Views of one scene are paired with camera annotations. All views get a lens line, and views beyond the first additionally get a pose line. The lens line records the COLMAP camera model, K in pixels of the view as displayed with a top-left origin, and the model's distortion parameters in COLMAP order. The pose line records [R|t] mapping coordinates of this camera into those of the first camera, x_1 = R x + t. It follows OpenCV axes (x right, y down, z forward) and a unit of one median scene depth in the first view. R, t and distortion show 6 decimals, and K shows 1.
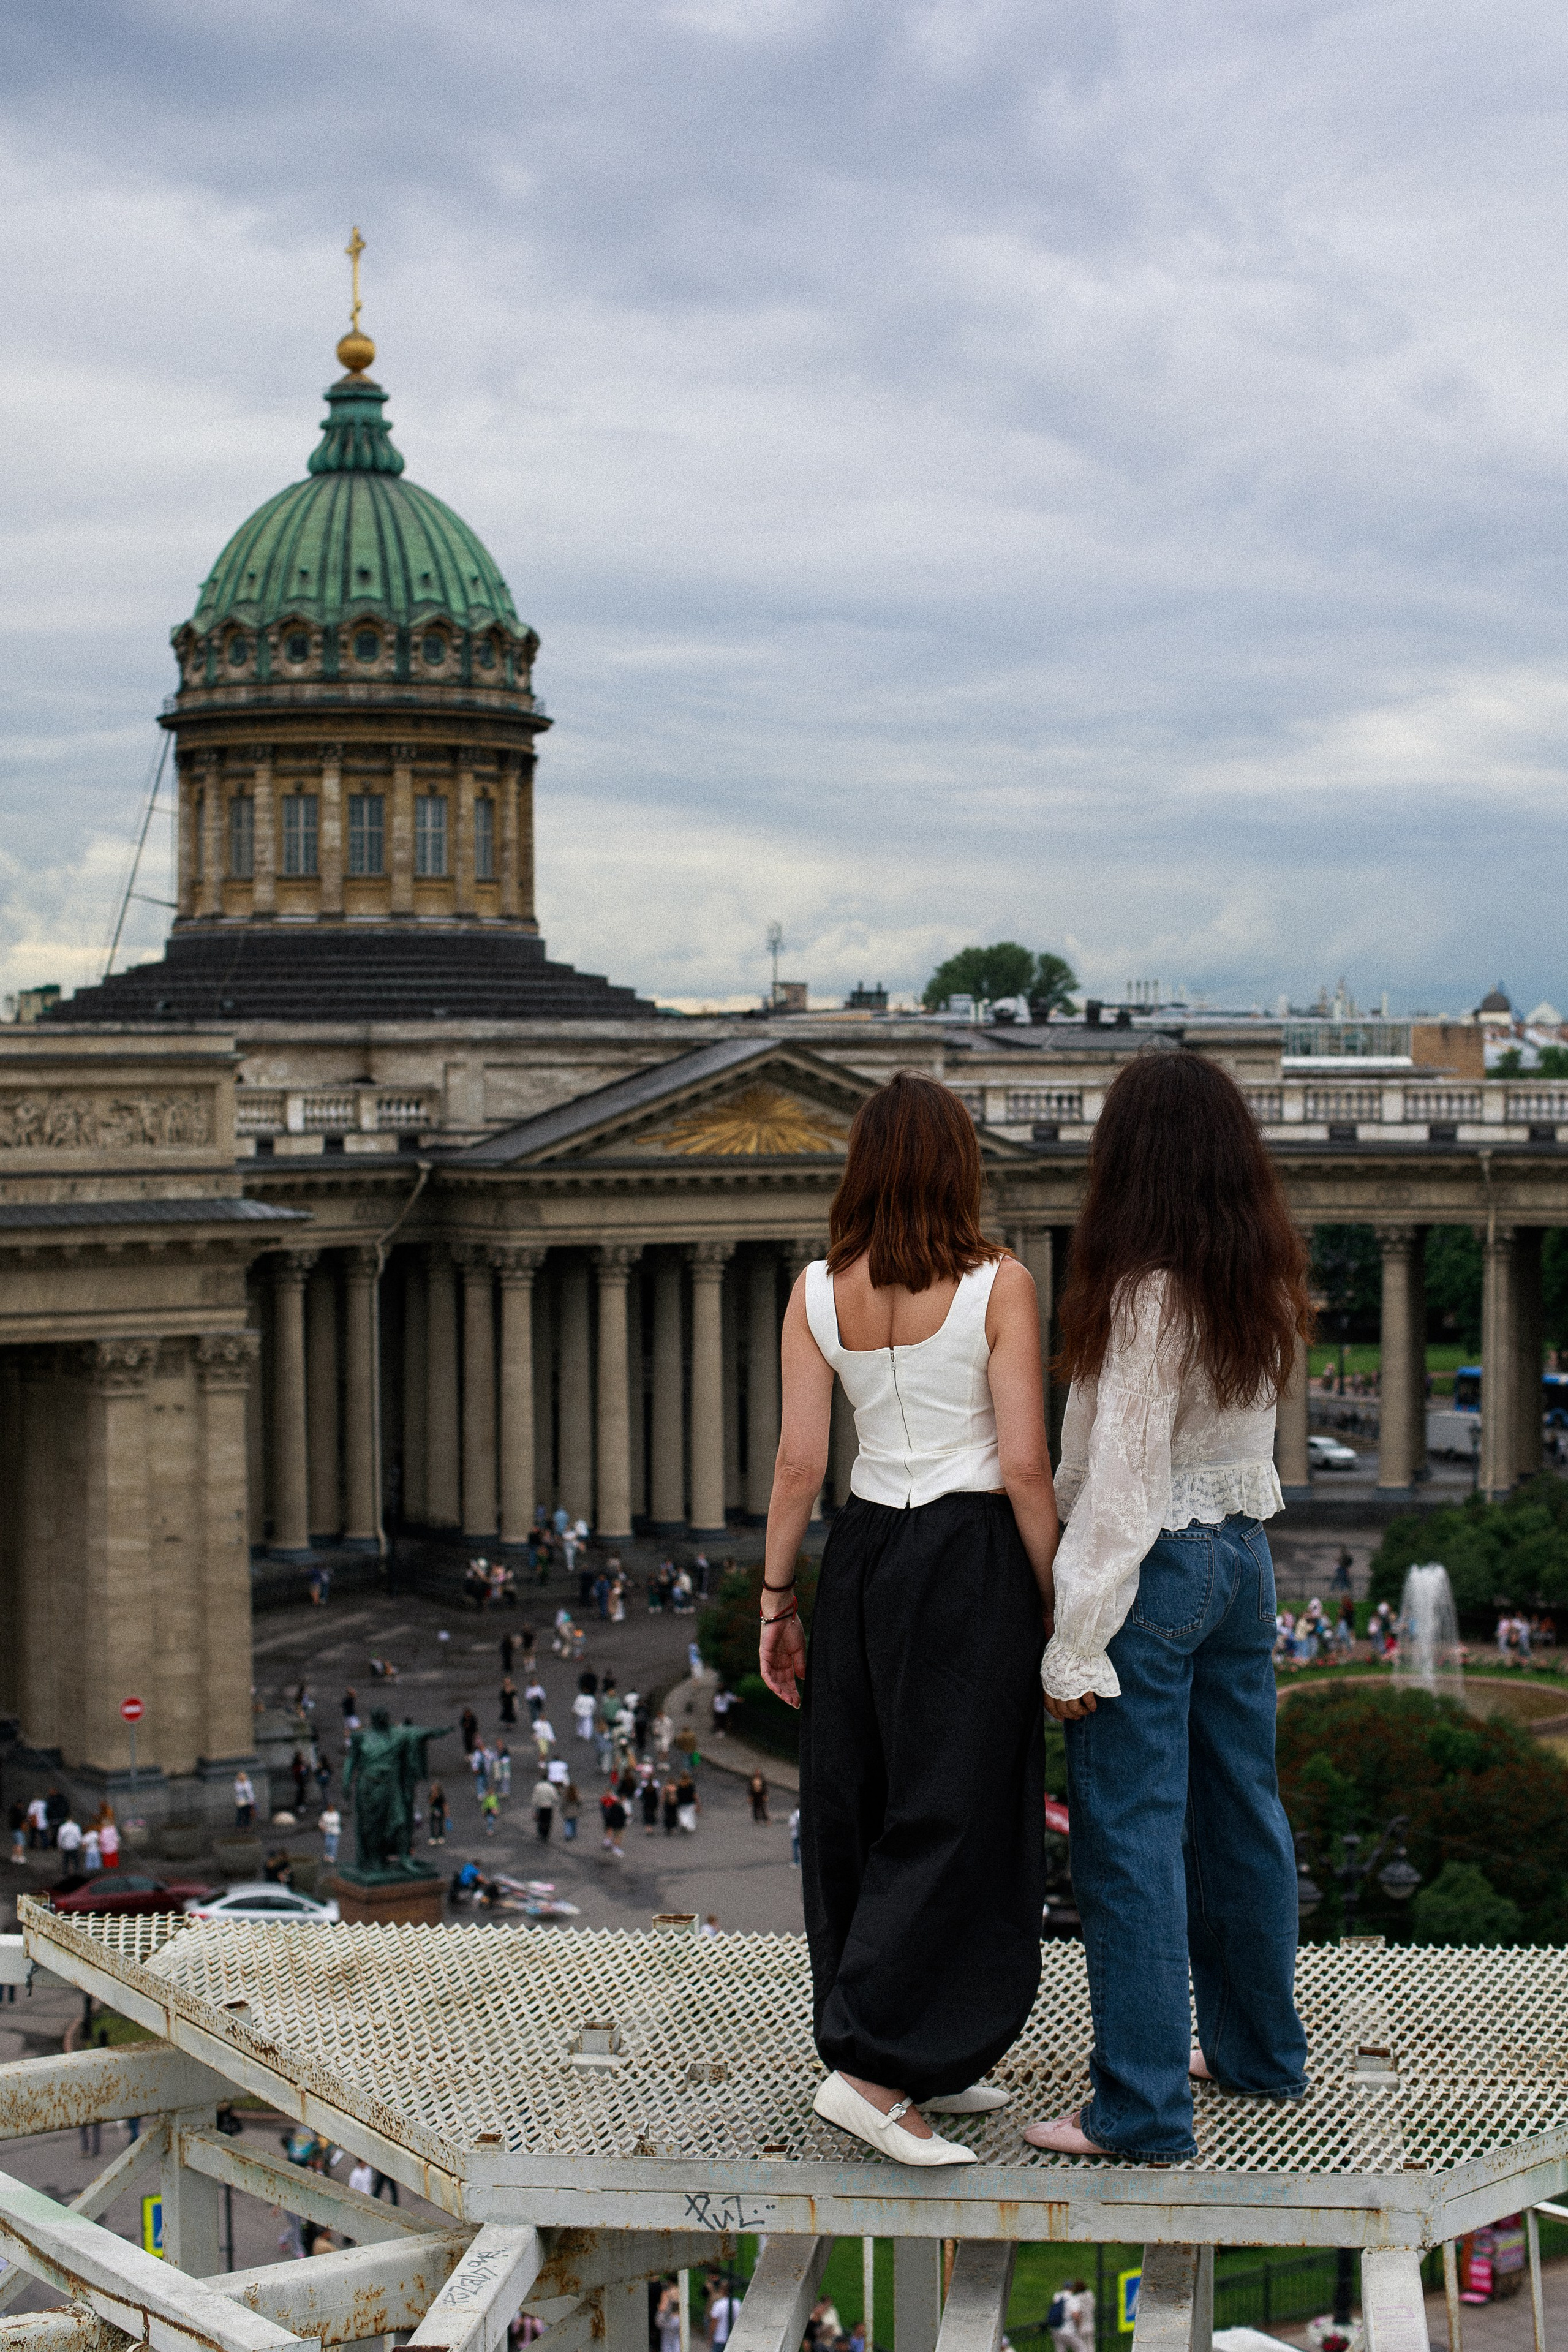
lens RADIAL K [[4093.5, 0, 893.8], [0, 4093.5, 1168.4], [0, 0, 1]] dist [-0.137914, 0.107350]
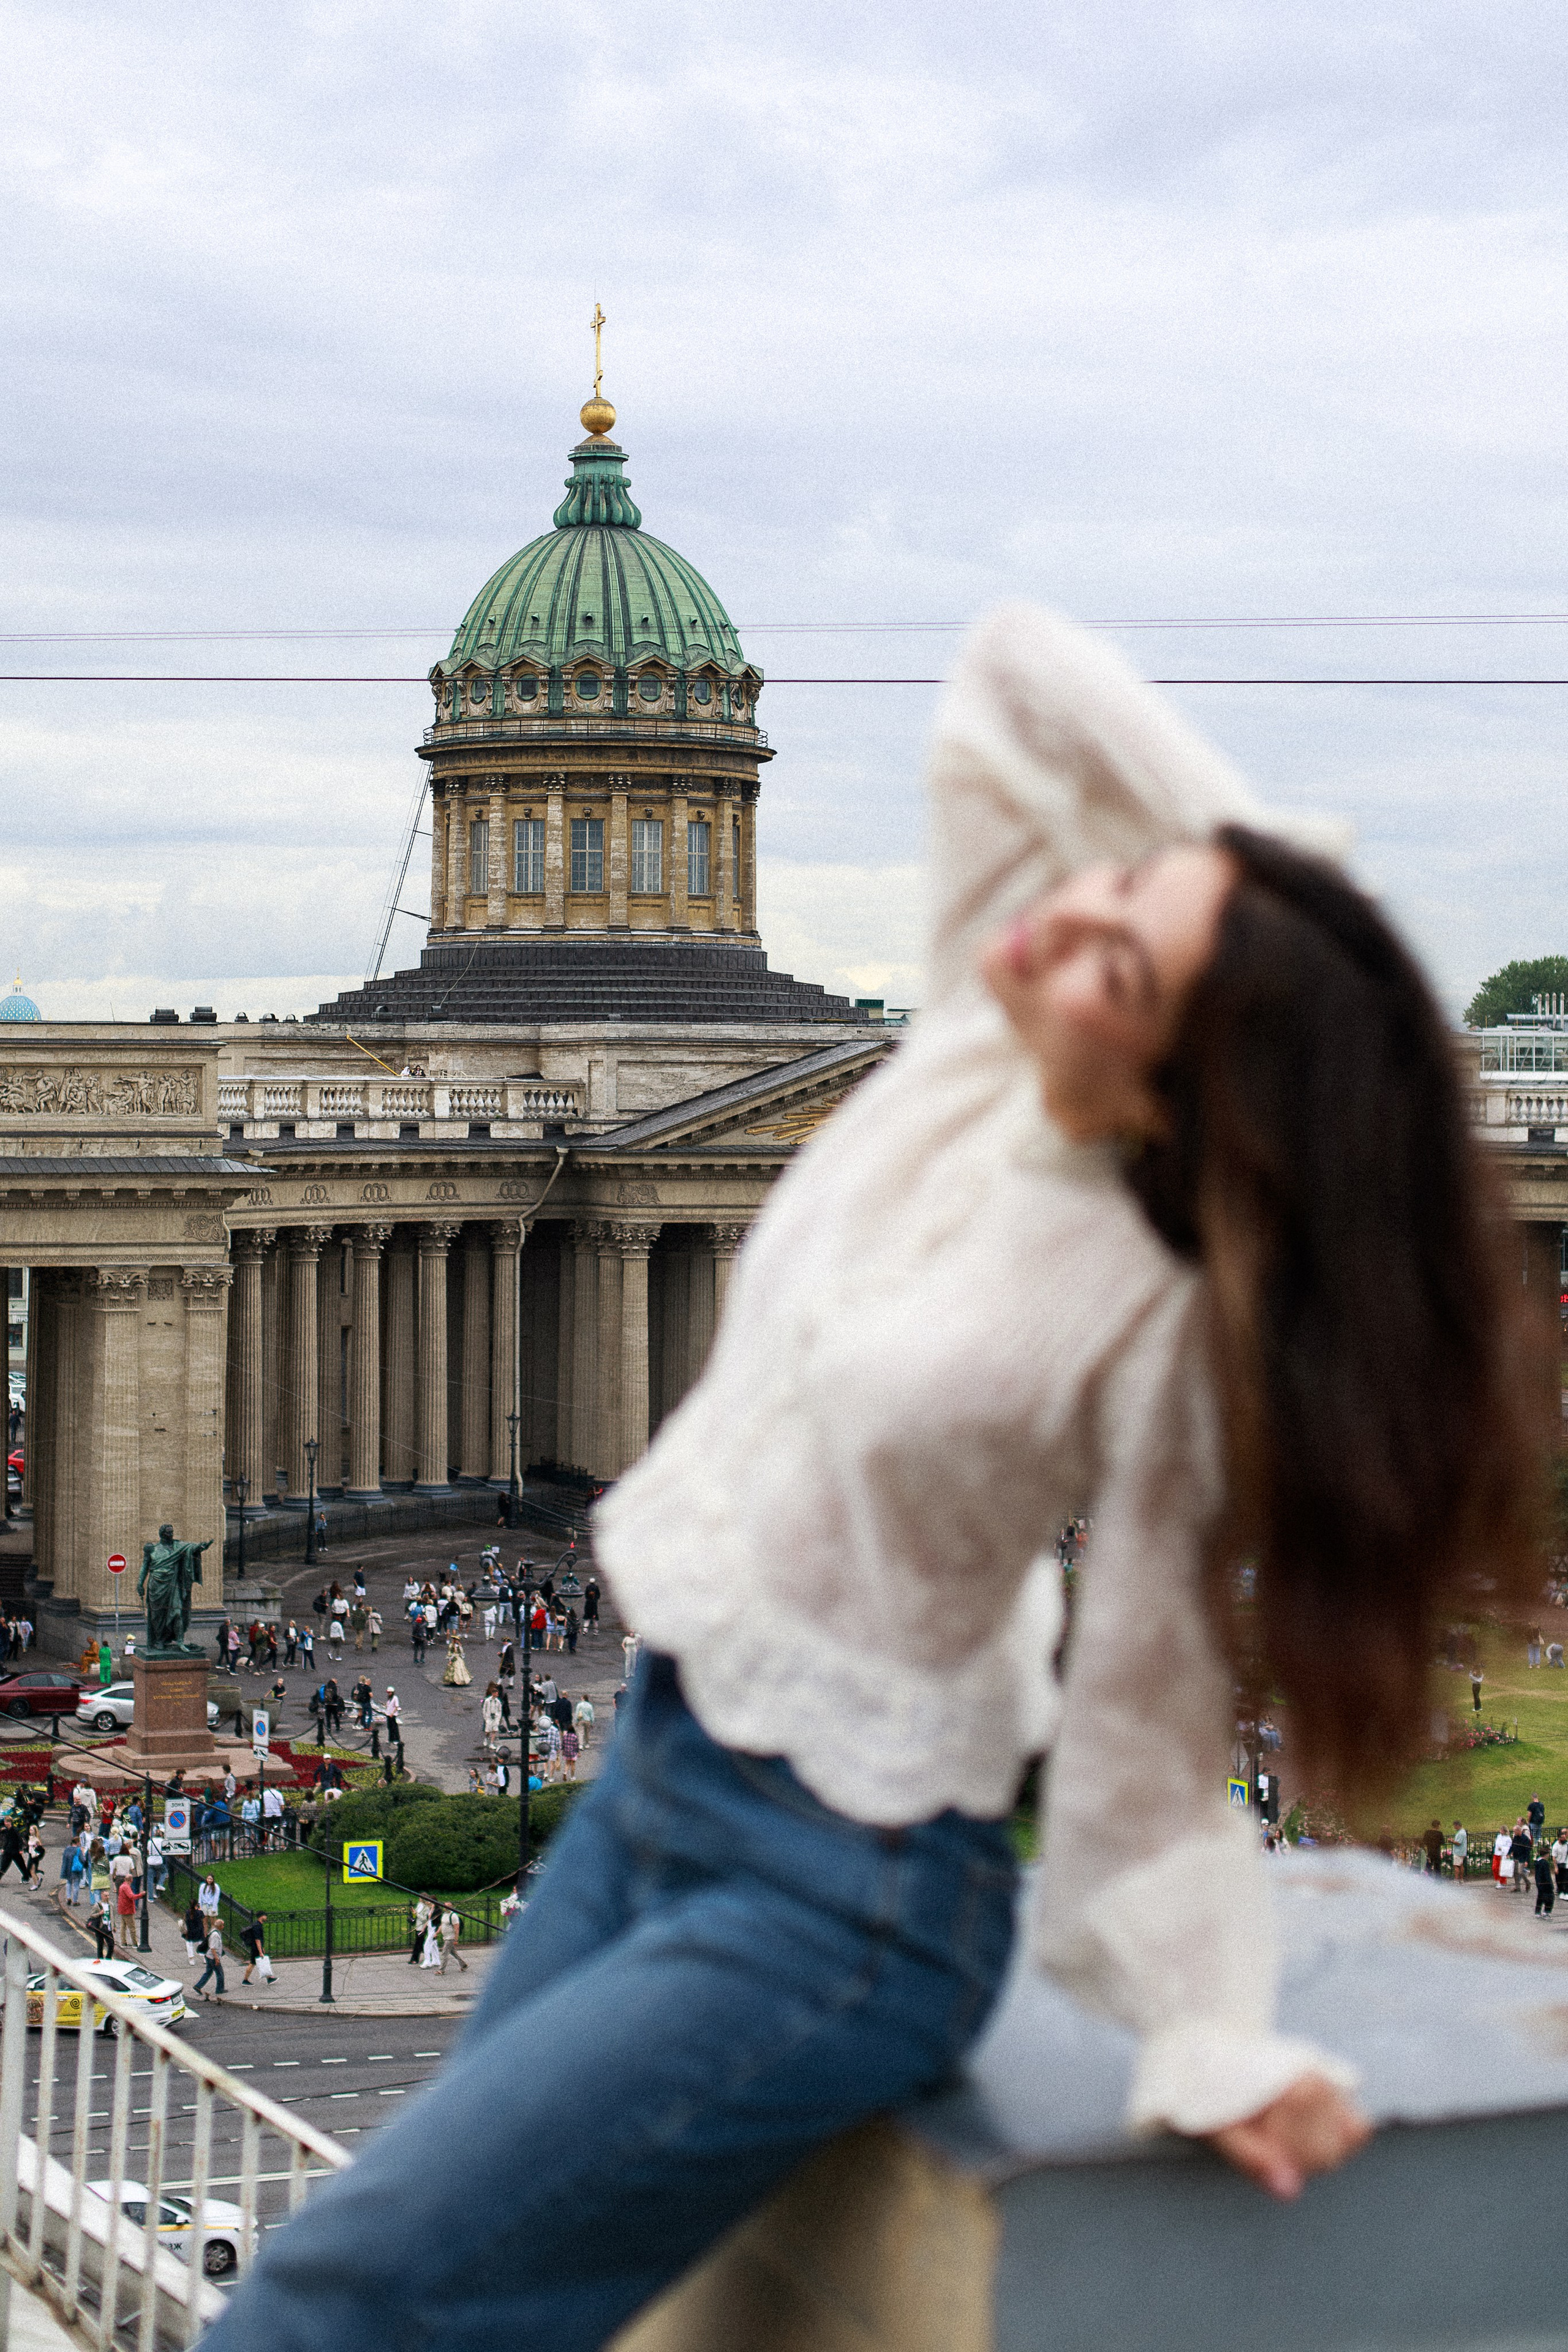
lens RADIAL K [[5093.4, 0, 784.7], [0, 5093.4, 848.9], [0, 0, 1]] dist [-0.084463, -0.048784]
pose [[0.966253, -0.003559, -0.257570, 0.300922], [-0.016157, 0.997099, -0.074387, 0.019501], [0.257087, 0.076038, 0.963392, -0.340068]]
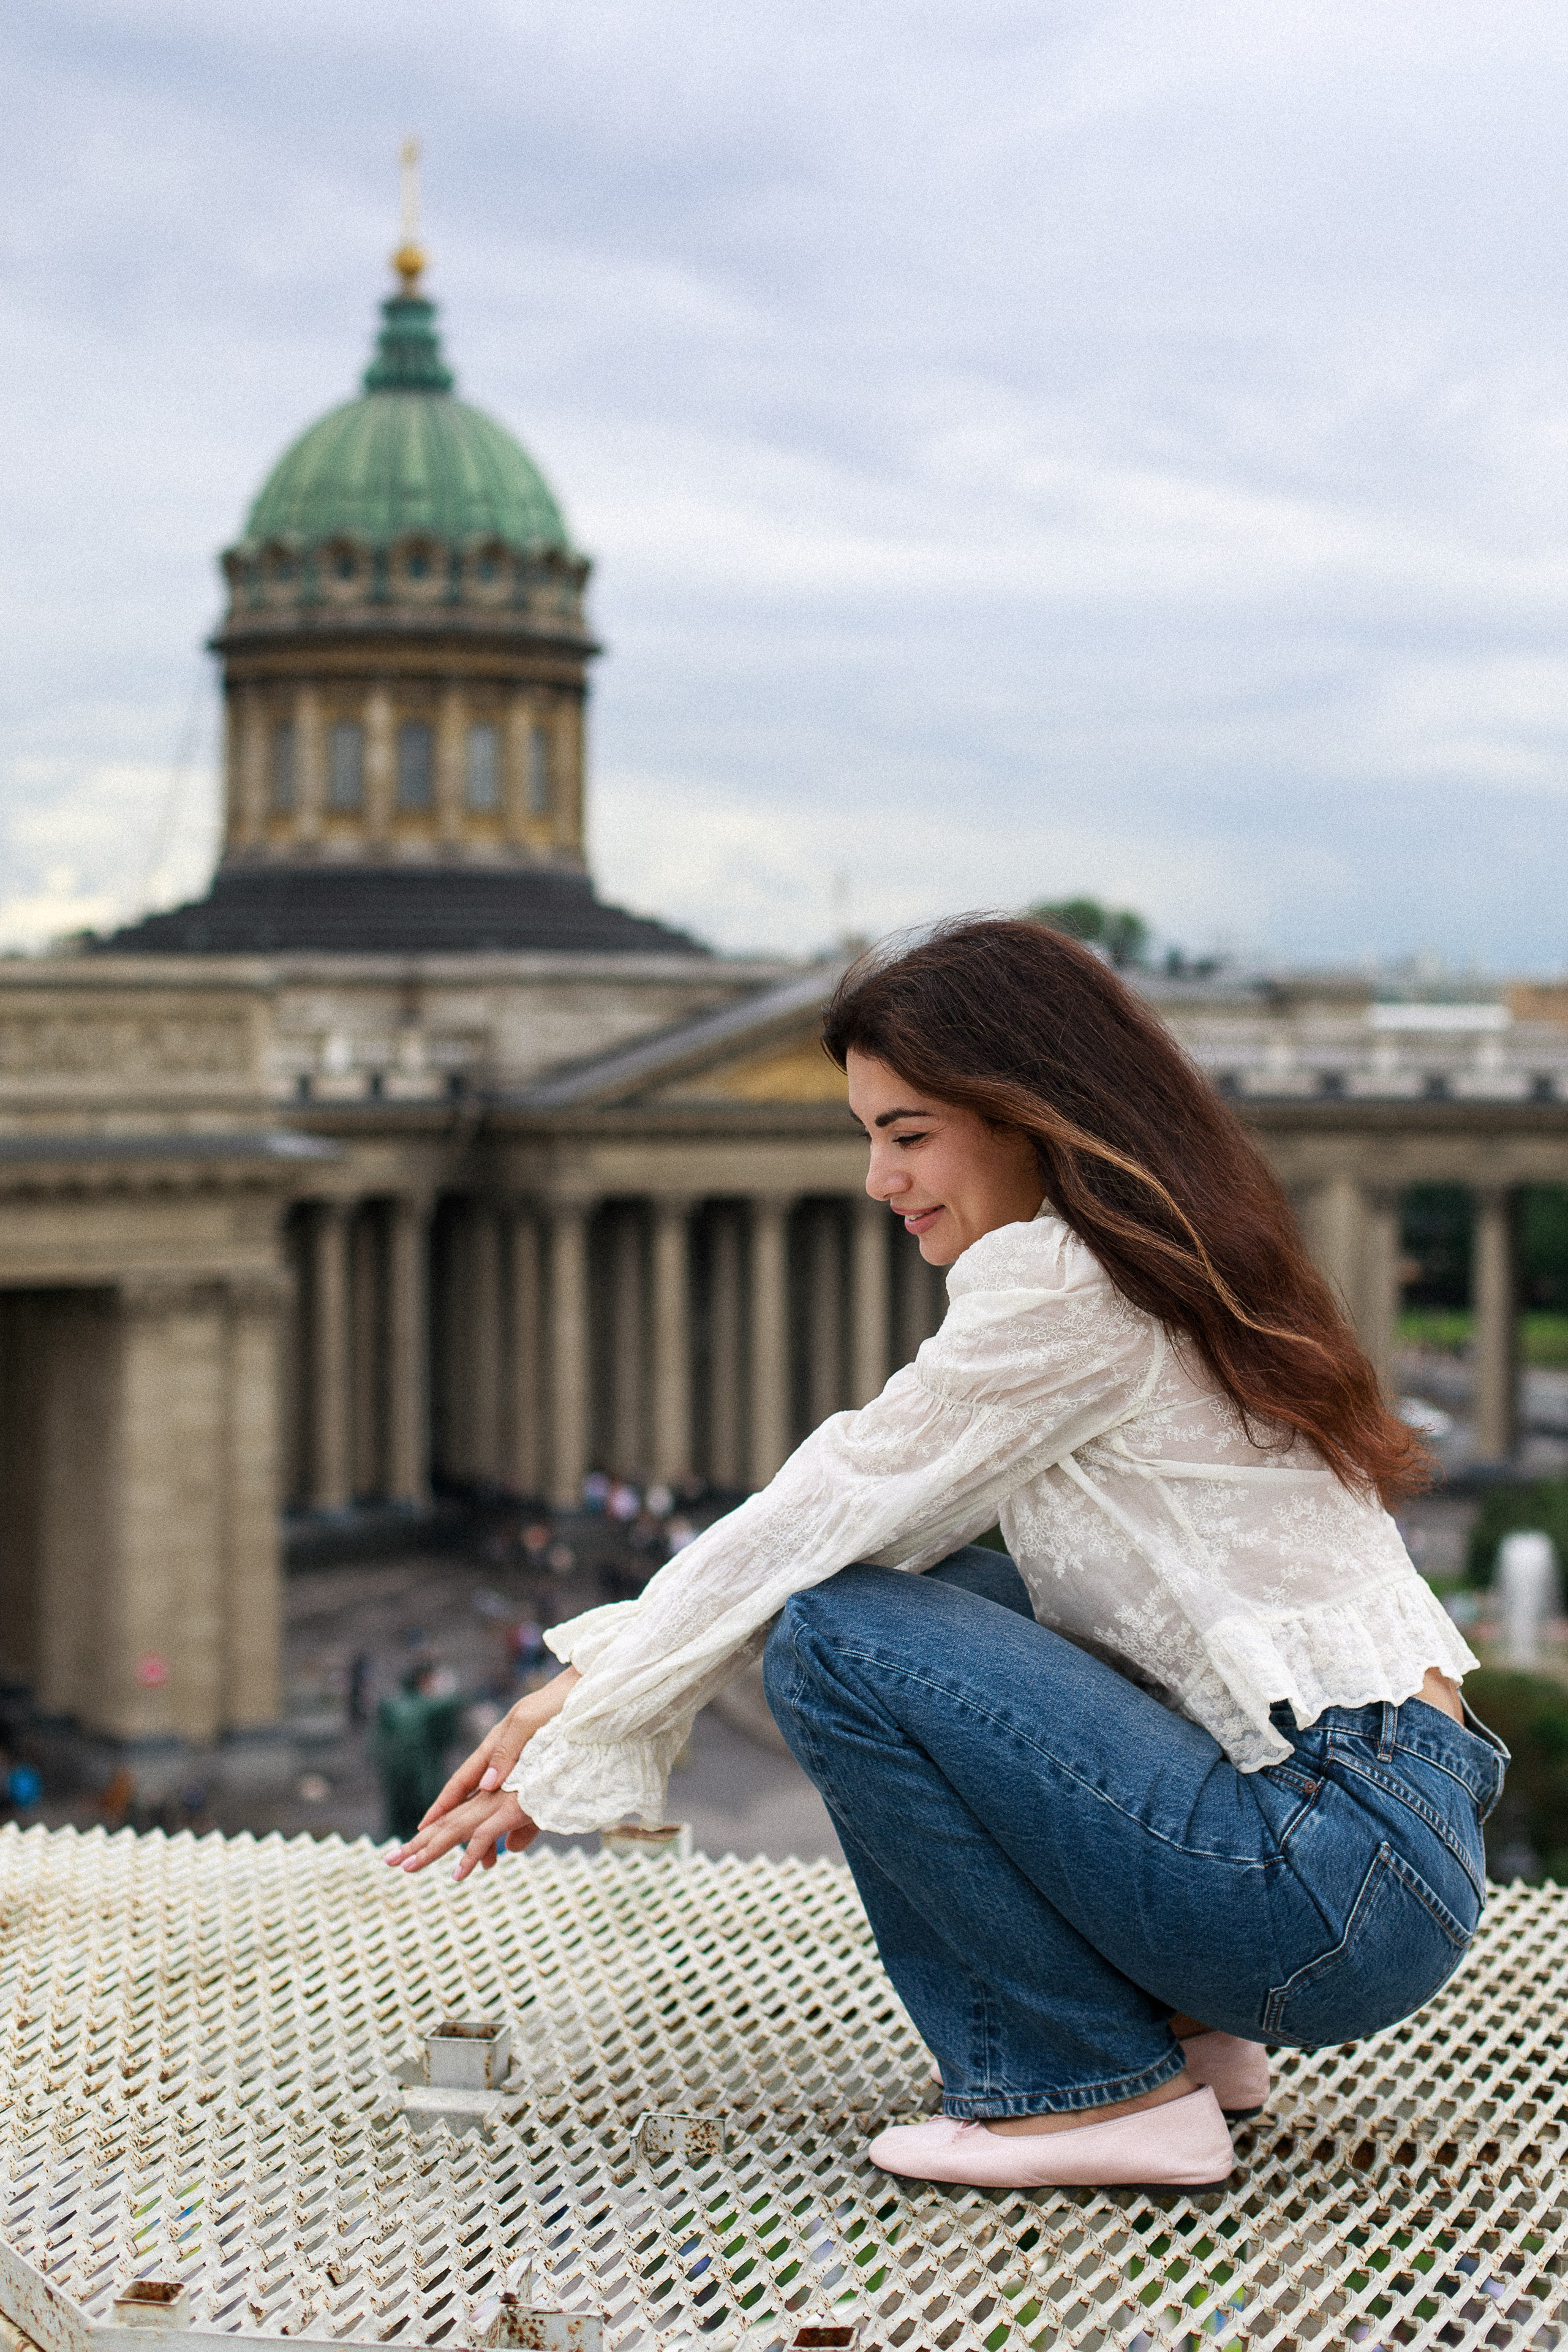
lens RADIAL K [[4165.8, 0, 786.3], [0, 4165.8, 1099.9], [0, 0, 1]] dist [-0.145753, 0.062041]
pose [[0.999089, 0.009731, -0.041562, -0.000916], [-0.010163, 0.999896, -0.010194, 0.006491], [0.041459, 0.010607, 0.999084, 0.031544]]
